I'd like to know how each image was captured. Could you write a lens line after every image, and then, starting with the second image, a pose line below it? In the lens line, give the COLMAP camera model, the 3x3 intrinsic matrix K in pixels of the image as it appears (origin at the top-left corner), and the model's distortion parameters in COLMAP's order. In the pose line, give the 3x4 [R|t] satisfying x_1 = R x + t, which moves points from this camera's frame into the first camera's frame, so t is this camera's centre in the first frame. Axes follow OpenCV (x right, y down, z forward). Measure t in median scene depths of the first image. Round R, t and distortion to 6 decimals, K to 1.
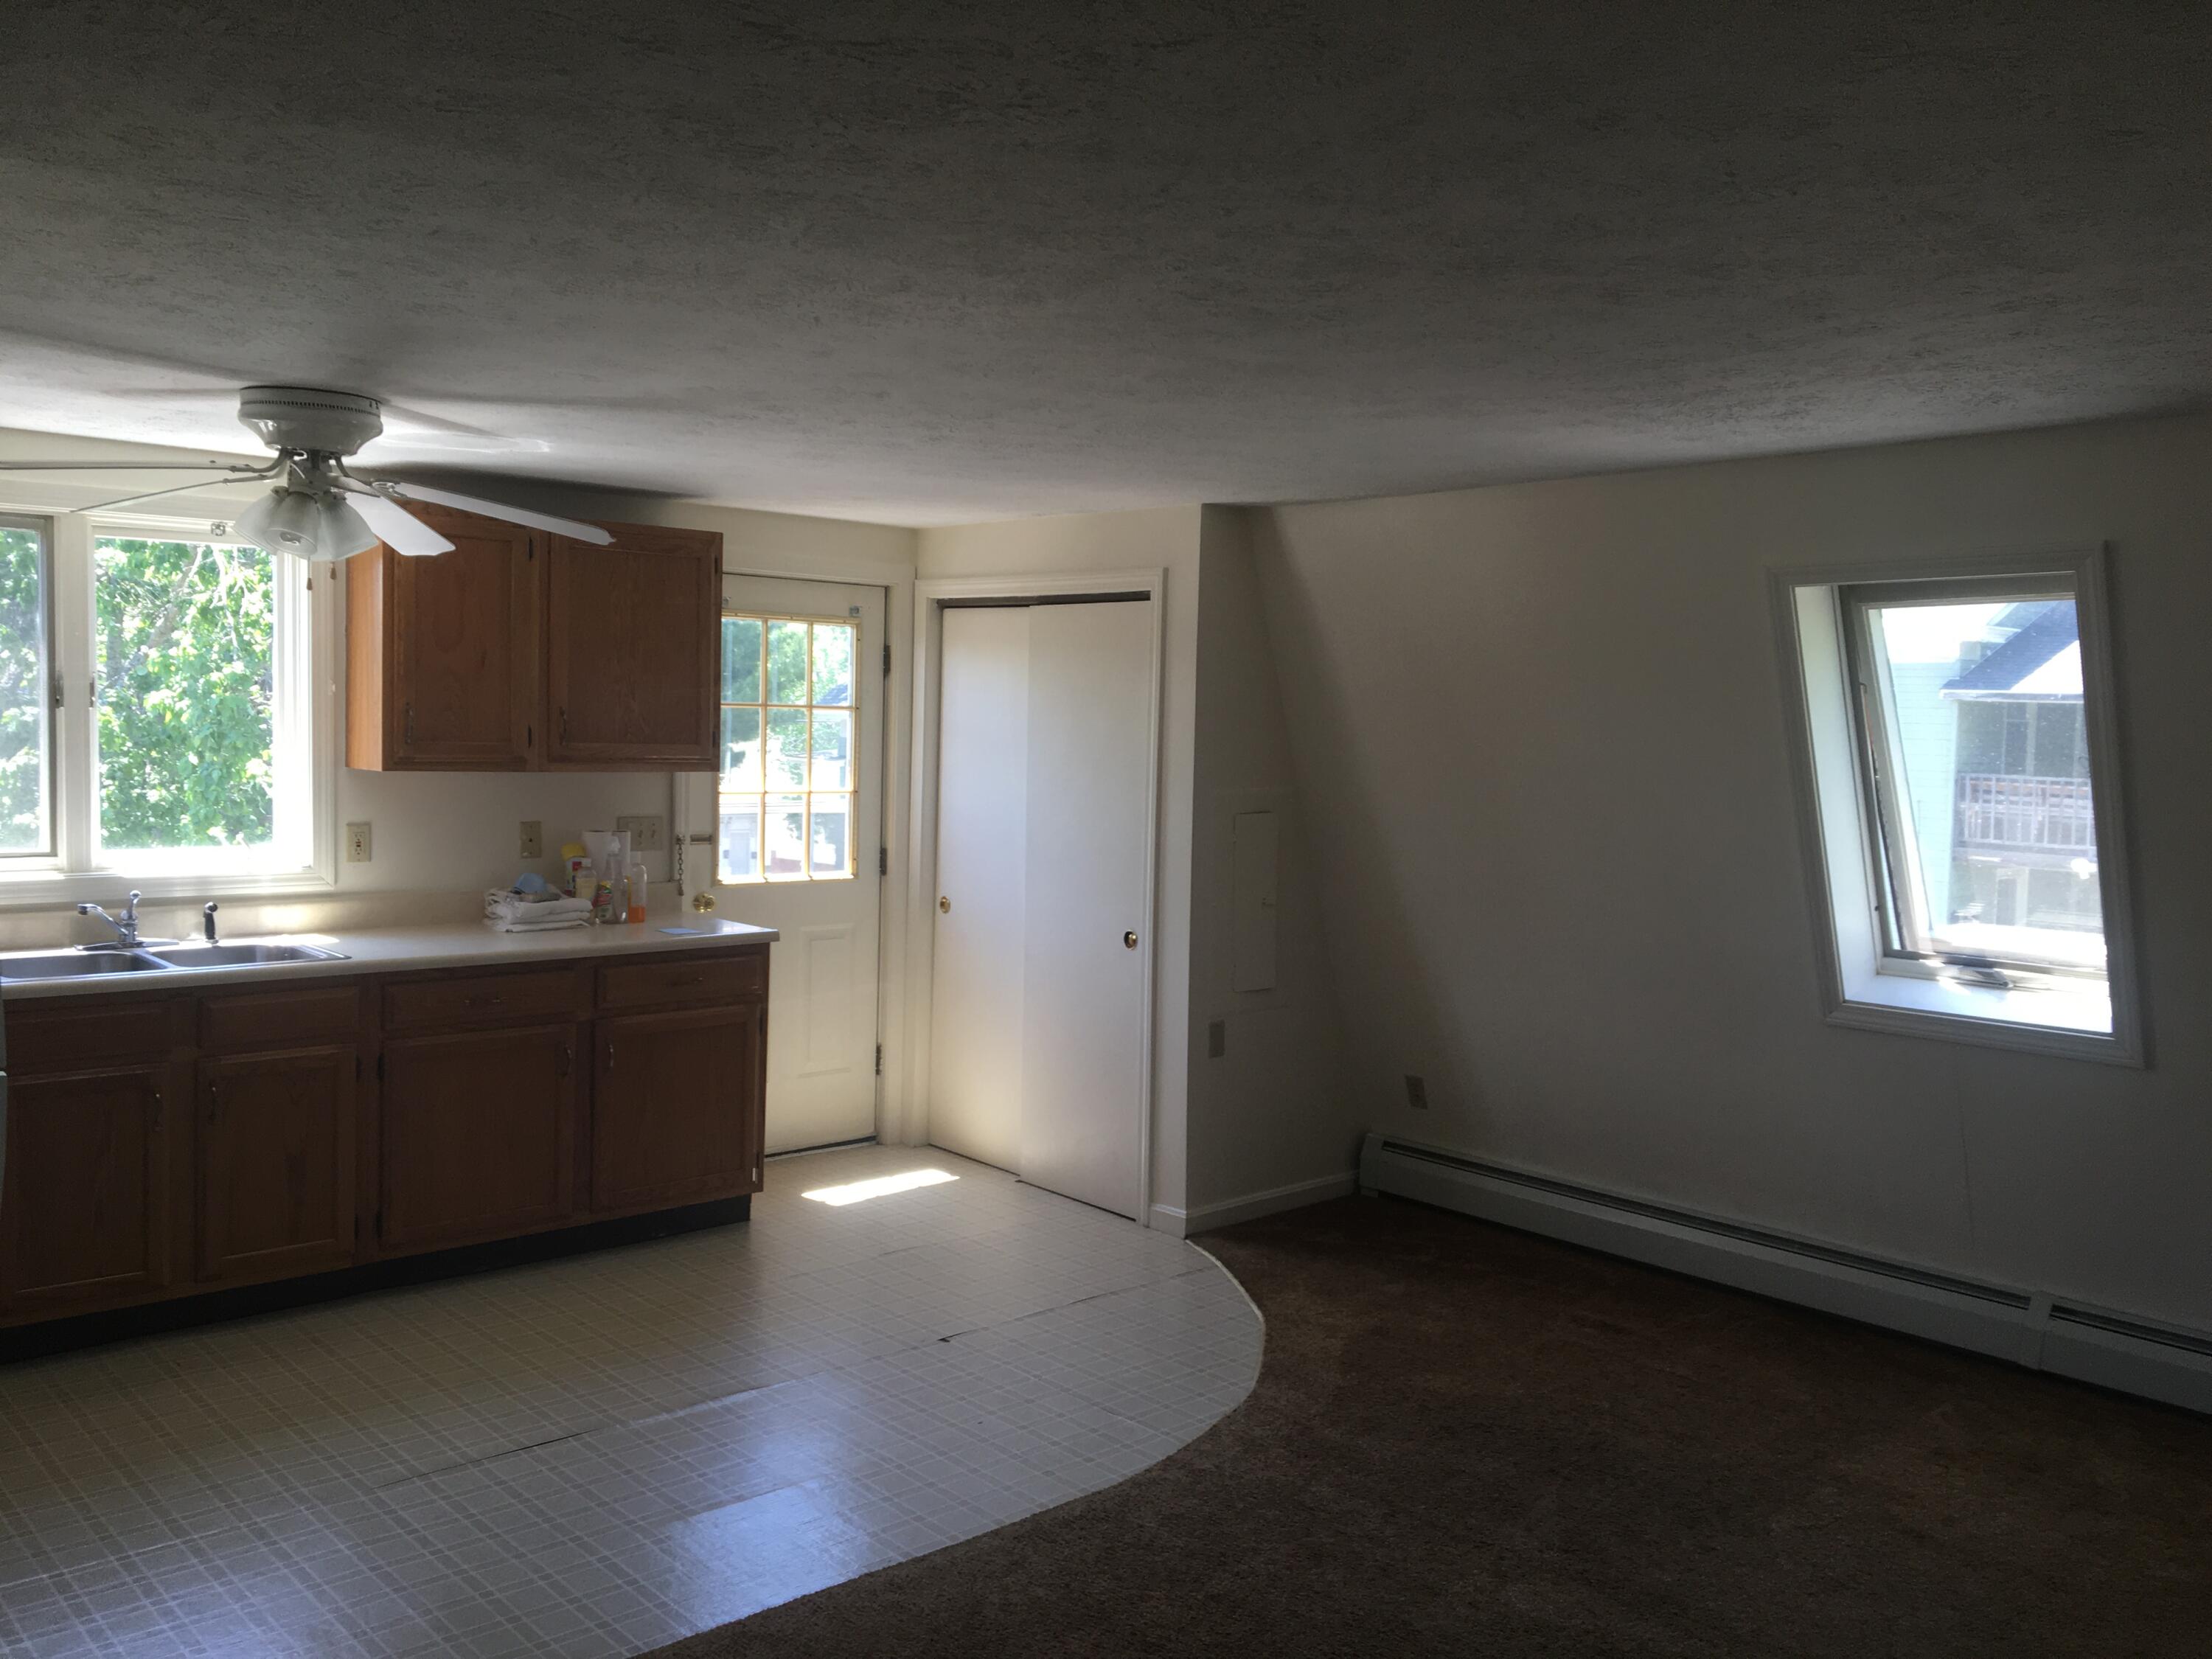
lens RADIAL K [[1861.8, 0, 1111.0], [0, 1861.8, 827.0], [0, 0, 1]] dist [0.081799, -0.106819]
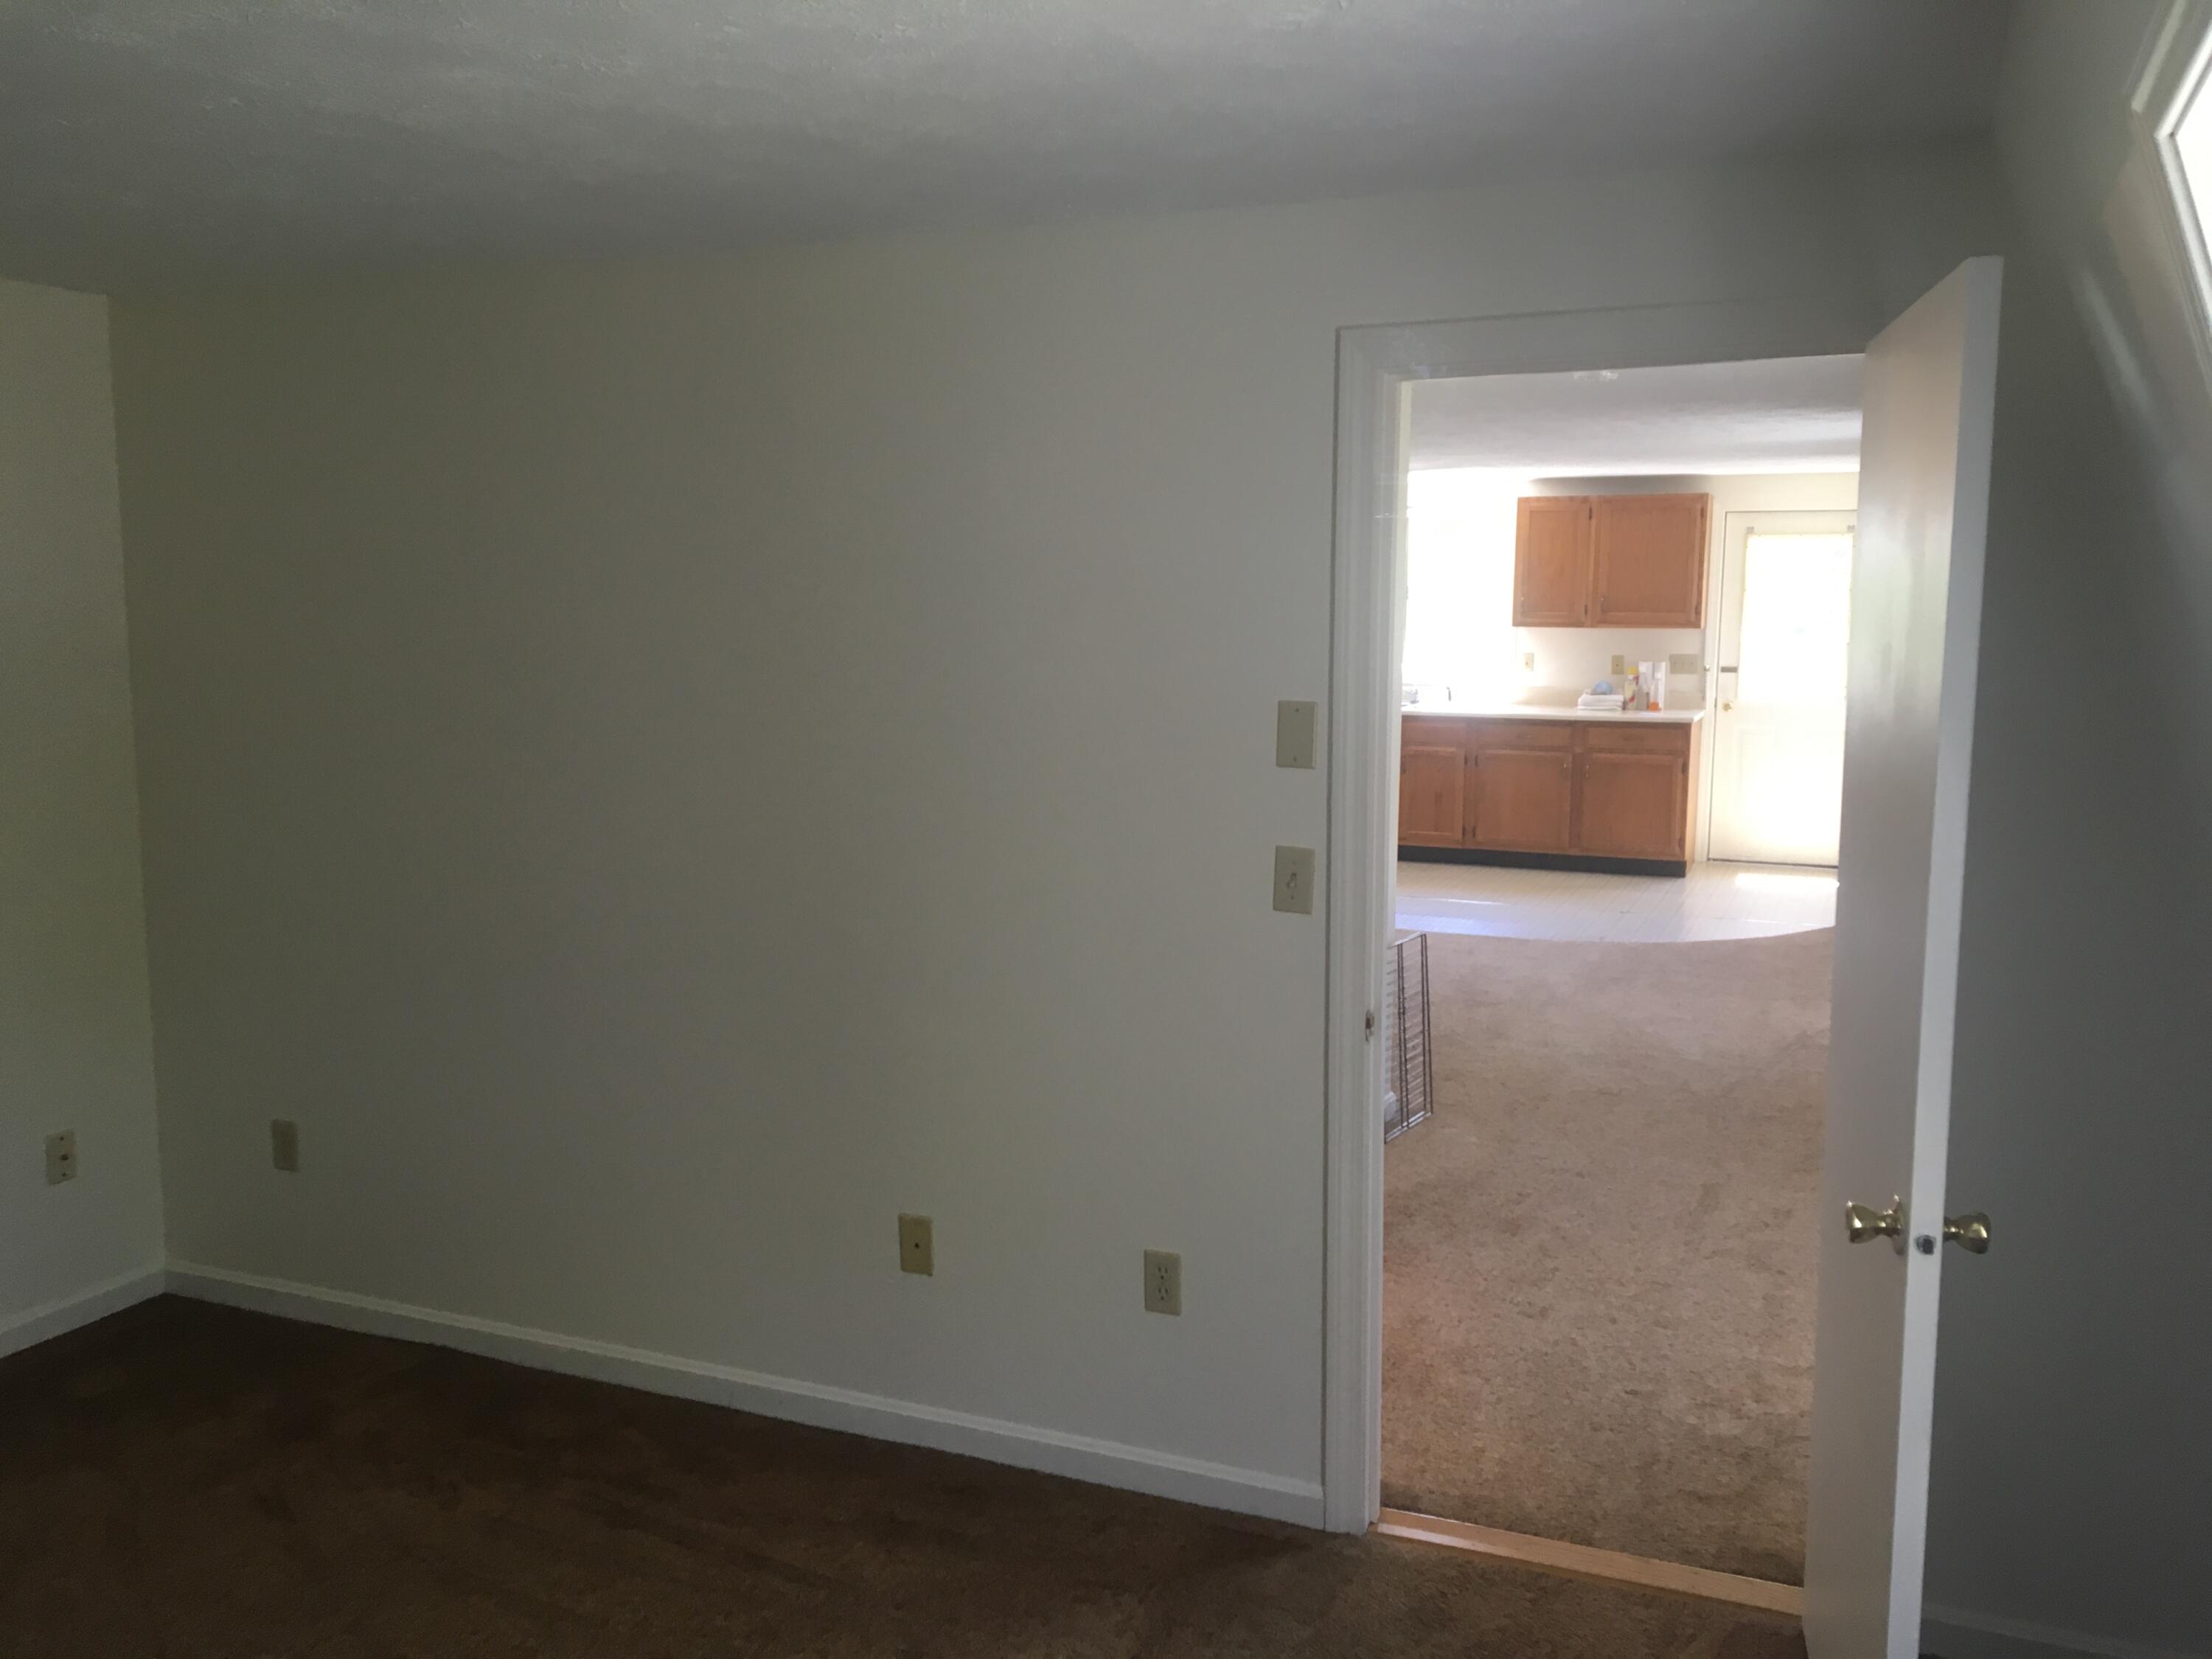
lens RADIAL K [[1861.8, 0, 1104.9], [0, 1861.8, 823.0], [0, 0, 1]] dist [0.081799, -0.106819]
pose [[0.404007, 0.087505, -0.910561, 1.261359], [-0.049915, 0.996040, 0.073573, 0.053981], [0.913393, 0.015727, 0.406775, -0.251639]]
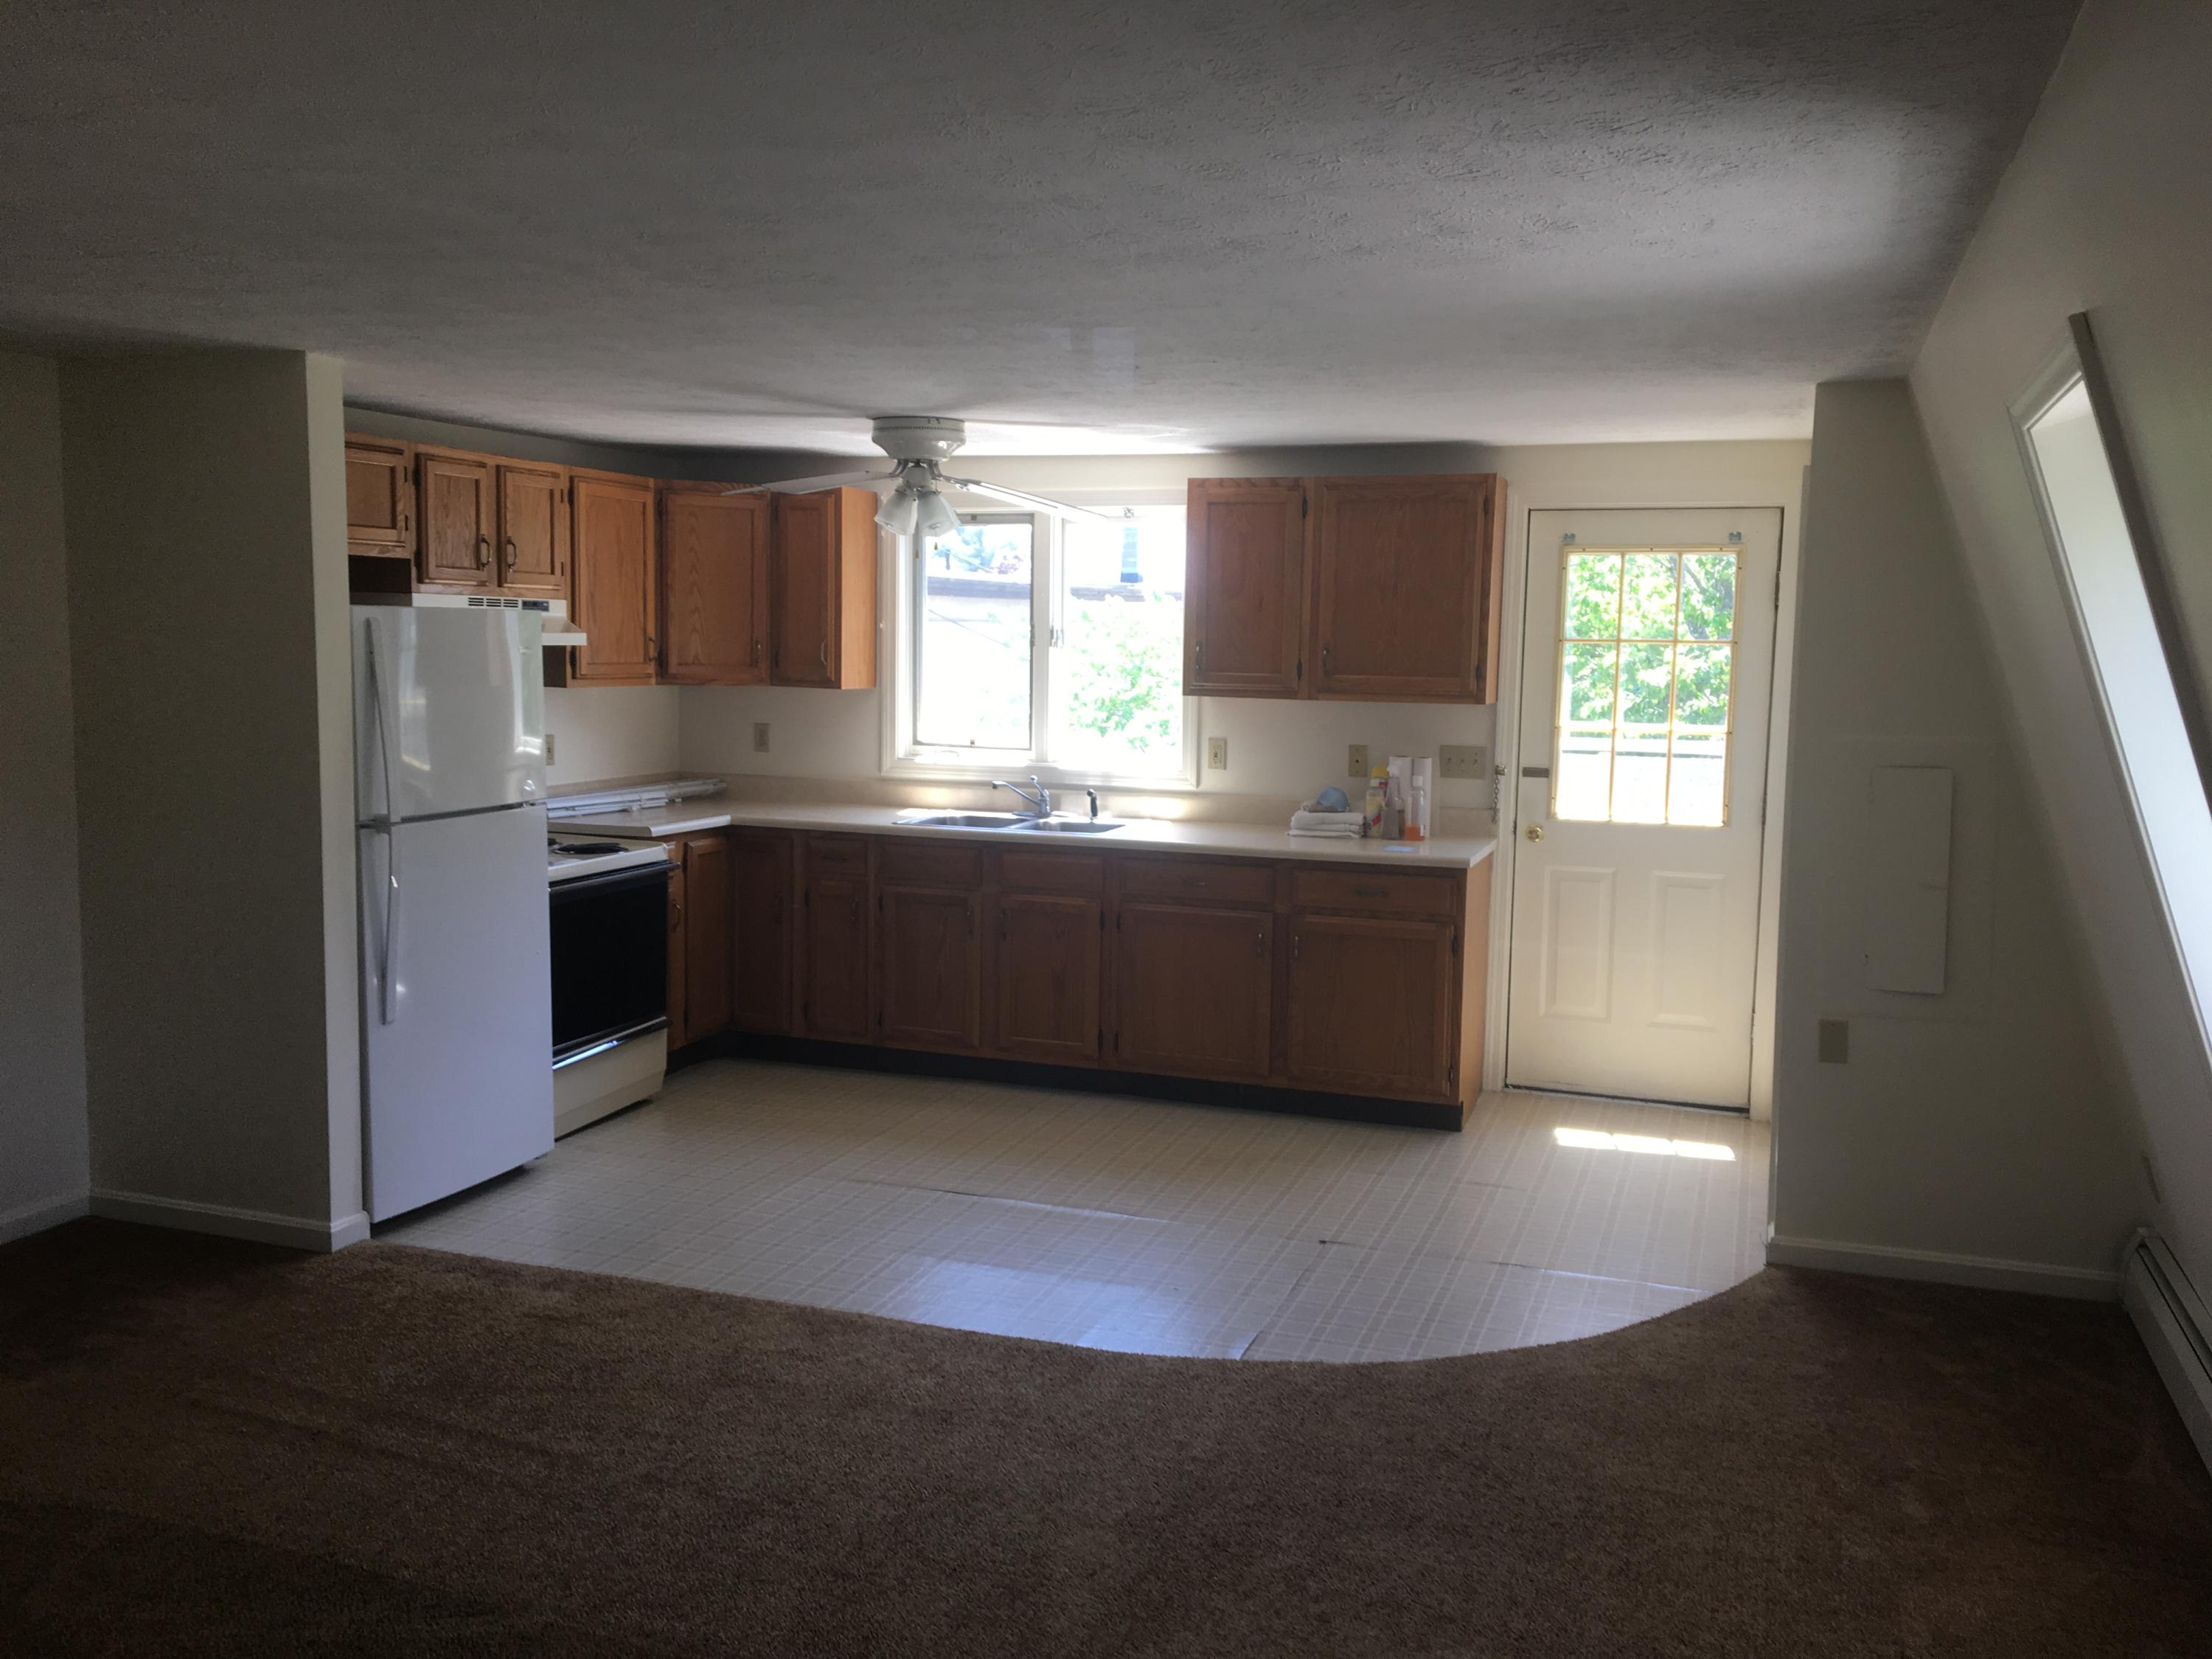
lens RADIAL K [[1861.8, 0, 1092.7], [0, 1861.8, 831.0], [0, 0, 1]] dist [0.081799, -0.106819]
pose [[0.454570, 0.074472, -0.887592, 0.653695], [-0.057183, 0.996883, 0.054356, -0.003479], [0.888873, 0.026047, 0.457412, 0.345421]]
